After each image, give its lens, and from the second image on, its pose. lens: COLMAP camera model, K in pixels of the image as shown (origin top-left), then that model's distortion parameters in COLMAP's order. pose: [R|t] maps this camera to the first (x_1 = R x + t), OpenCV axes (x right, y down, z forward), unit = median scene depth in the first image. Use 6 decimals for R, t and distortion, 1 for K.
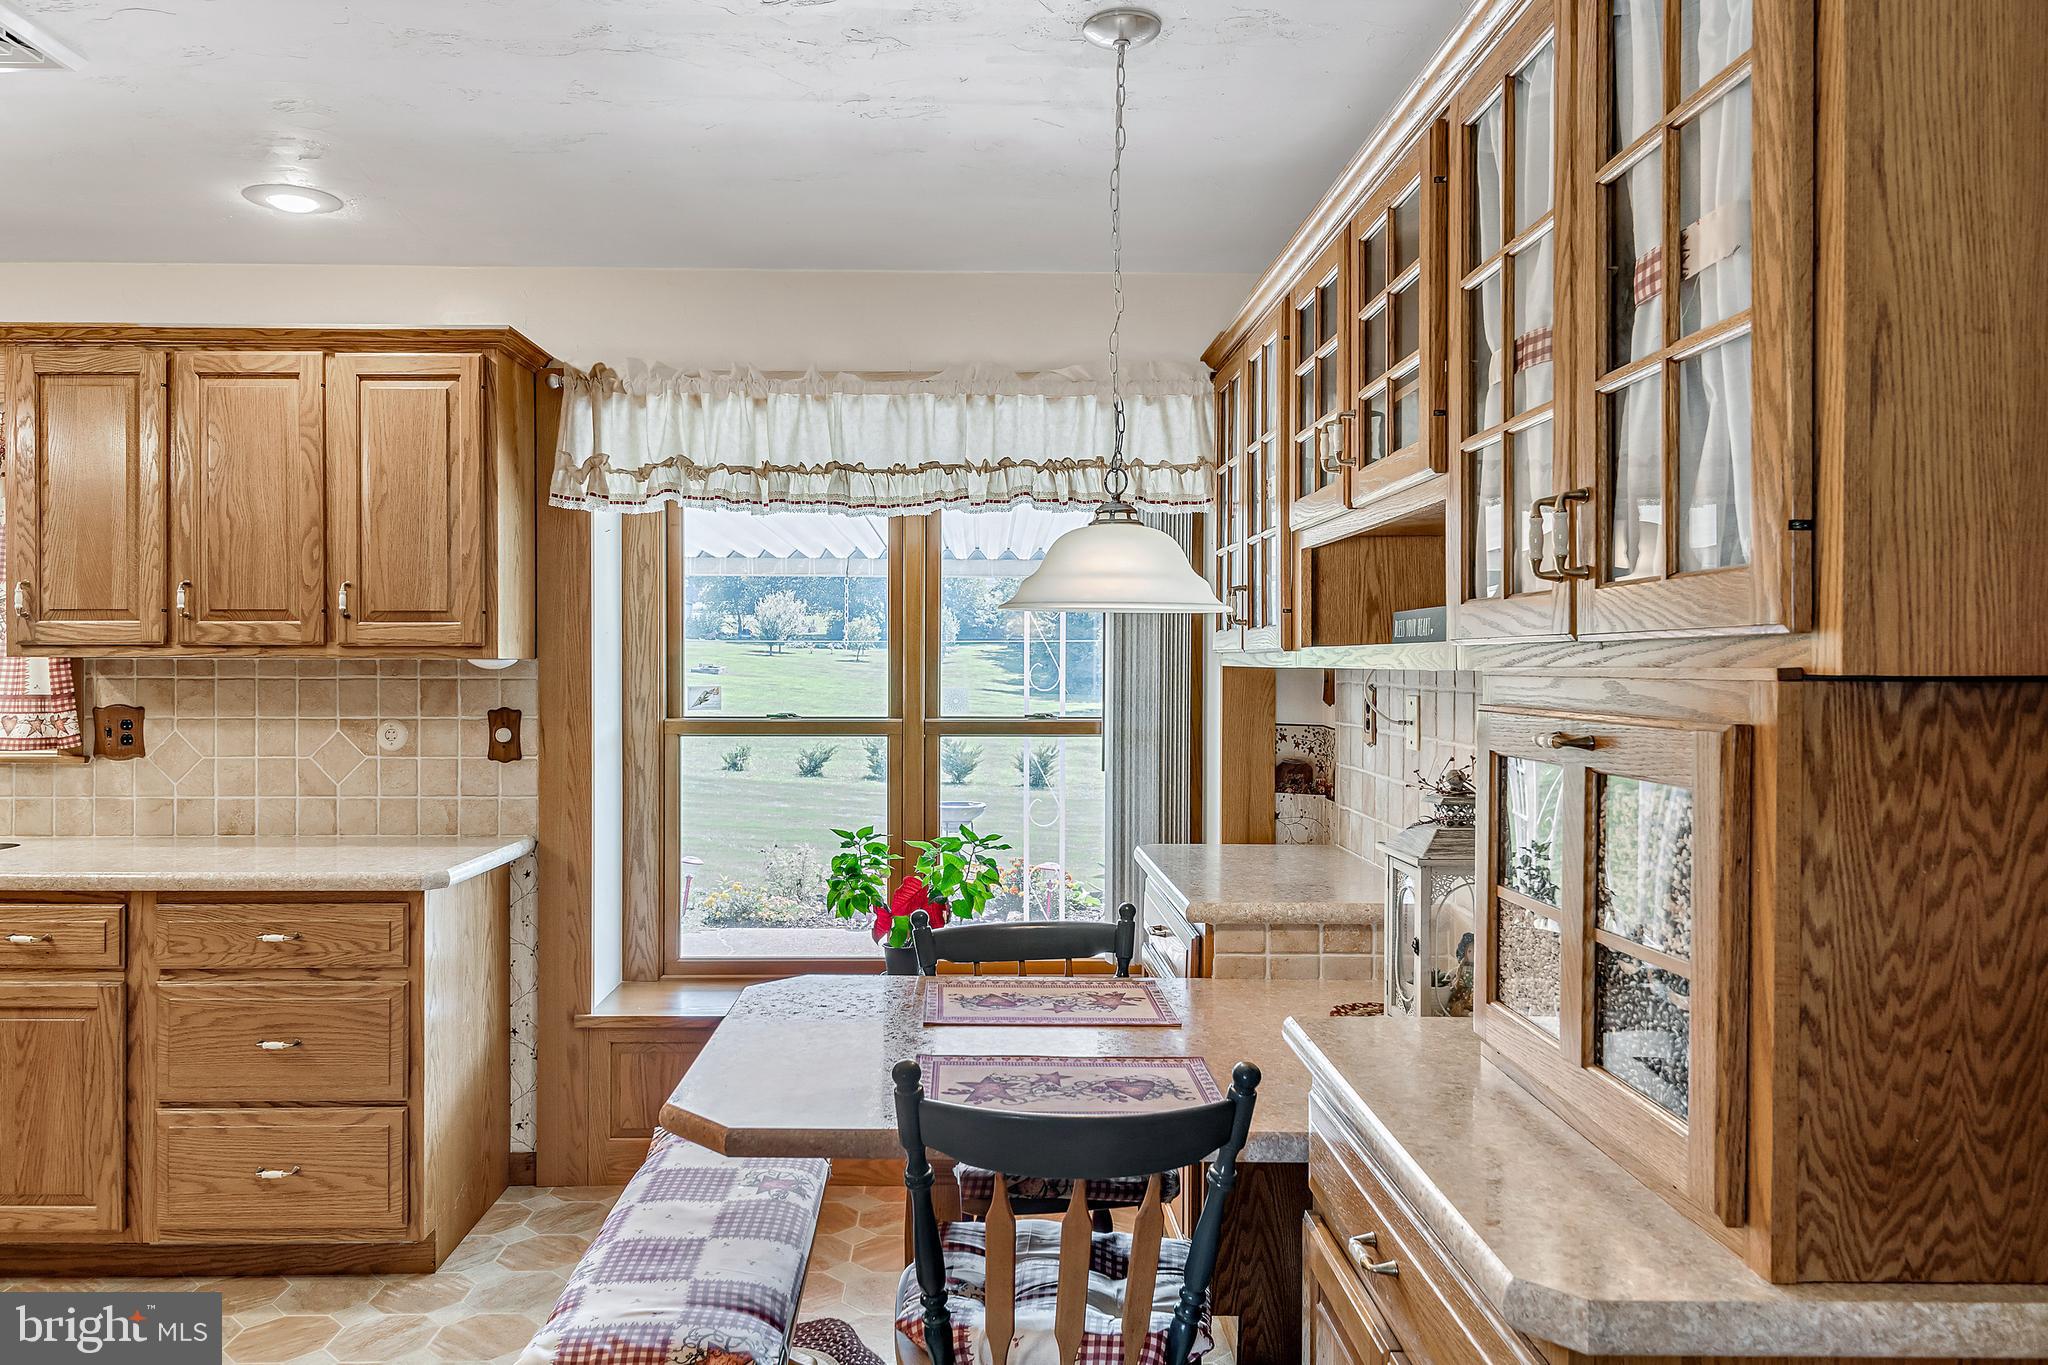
lens RADIAL K [[1294.5, 0, 979.5], [0, 1294.5, 654.8], [0, 0, 1]] dist [-0.004071, -0.007047]
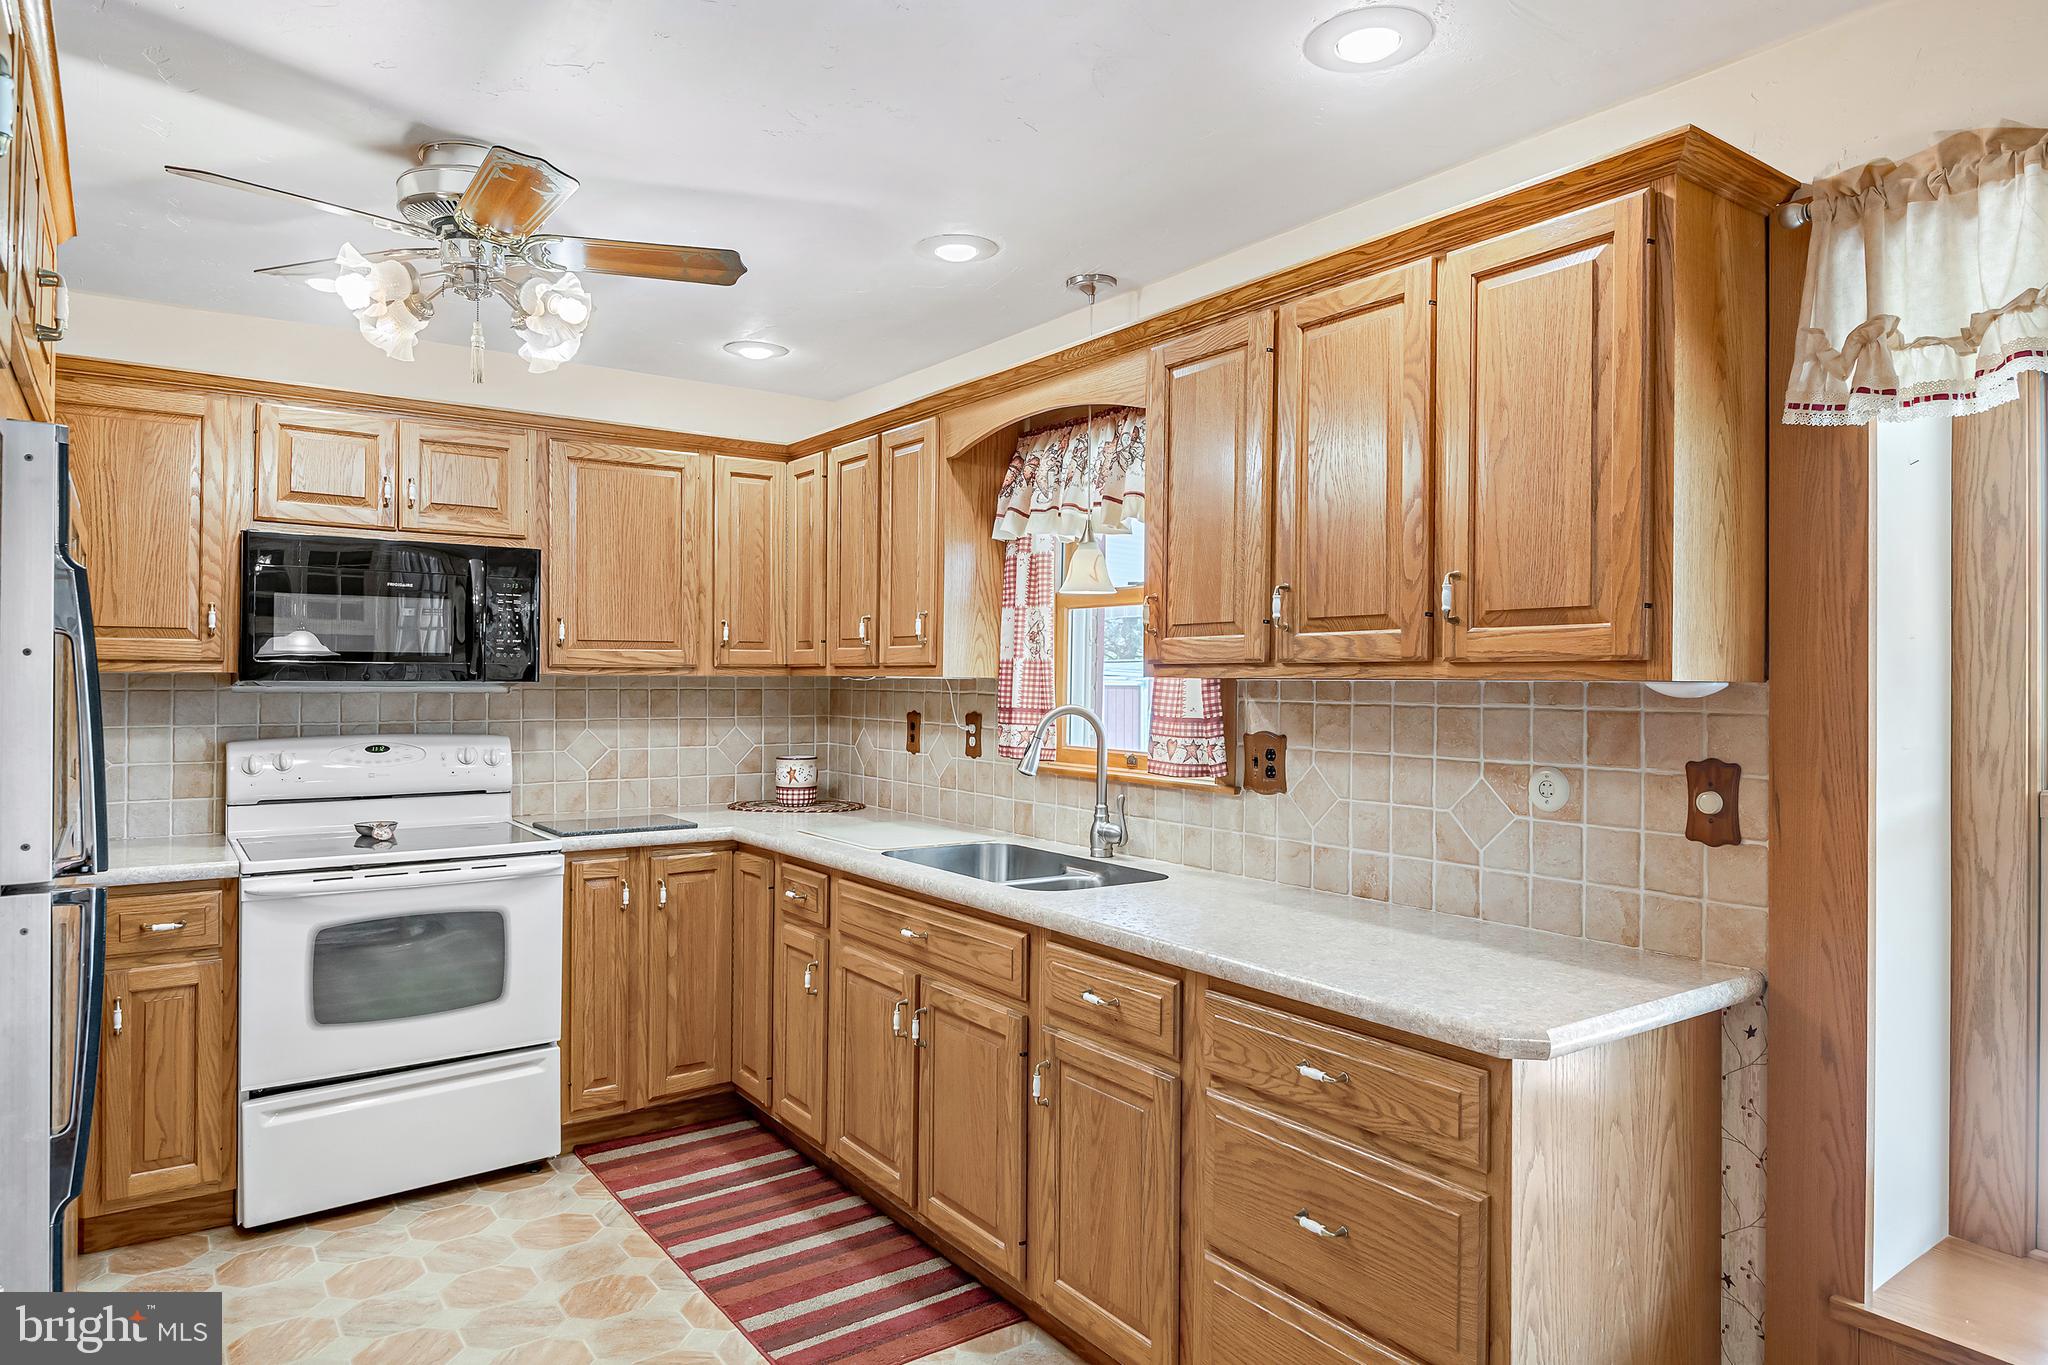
lens RADIAL K [[1247.2, 0, 1029.3], [0, 1247.2, 674.1], [0, 0, 1]] dist [0.015098, -0.018757]
pose [[0.572185, -0.001202, -0.820123, -0.060457], [-0.001743, 0.999995, -0.002682, 0.001751], [0.820123, 0.002964, 0.572180, 0.394879]]
